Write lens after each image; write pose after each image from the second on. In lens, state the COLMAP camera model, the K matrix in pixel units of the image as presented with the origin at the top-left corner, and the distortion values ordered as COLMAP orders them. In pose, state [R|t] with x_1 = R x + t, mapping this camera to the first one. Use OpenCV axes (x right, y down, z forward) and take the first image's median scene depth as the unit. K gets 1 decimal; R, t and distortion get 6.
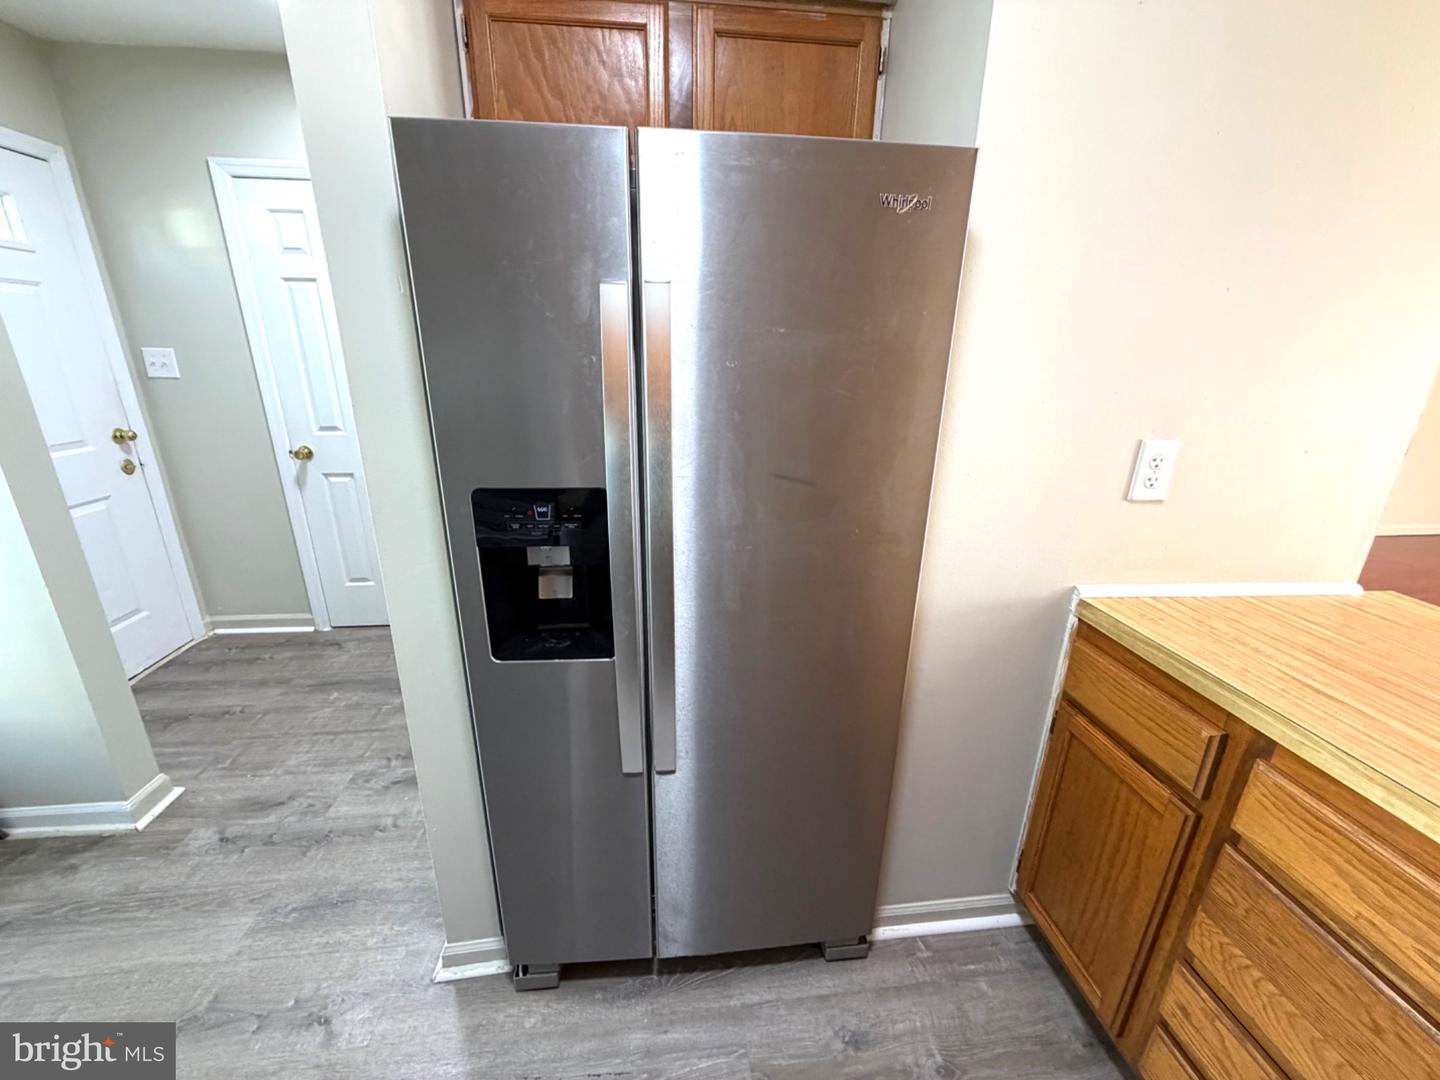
lens RADIAL K [[575.5, 0, 718.6], [0, 575.5, 539.0], [0, 0, 1]] dist [0.000497, -0.000765]
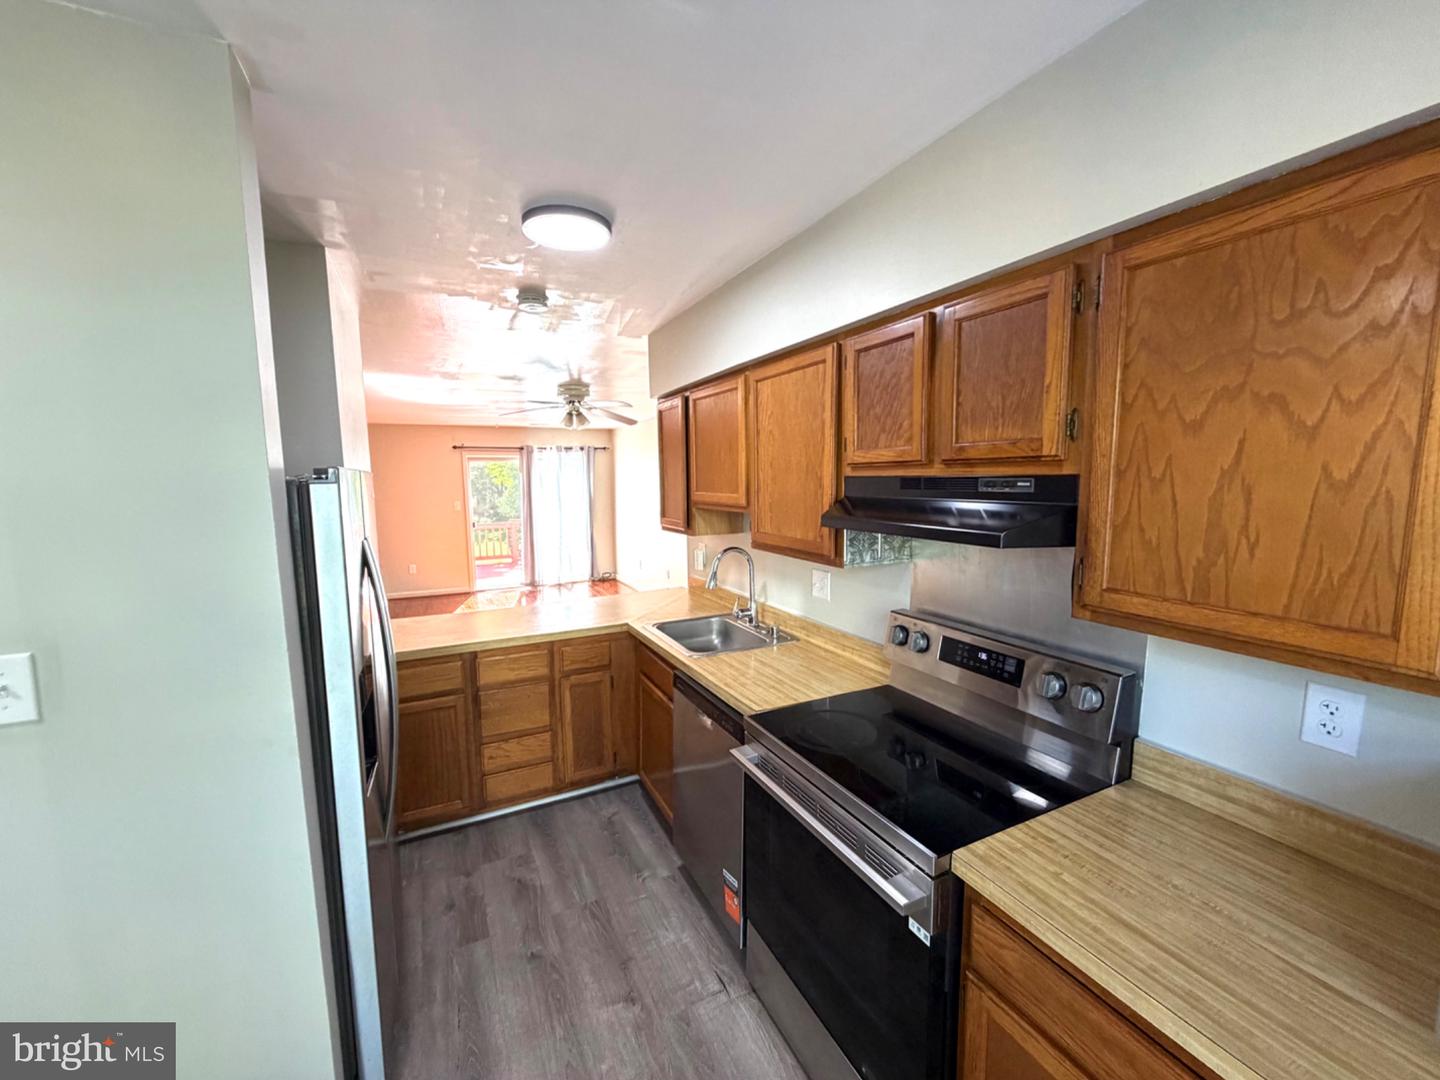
lens RADIAL K [[575.5, 0, 717.8], [0, 575.5, 540.3], [0, 0, 1]] dist [0.000497, -0.000765]
pose [[-0.354850, -0.111751, 0.928220, -2.201911], [0.304116, 0.925040, 0.227629, -0.497091], [-0.884079, 0.363061, -0.294265, 0.478469]]
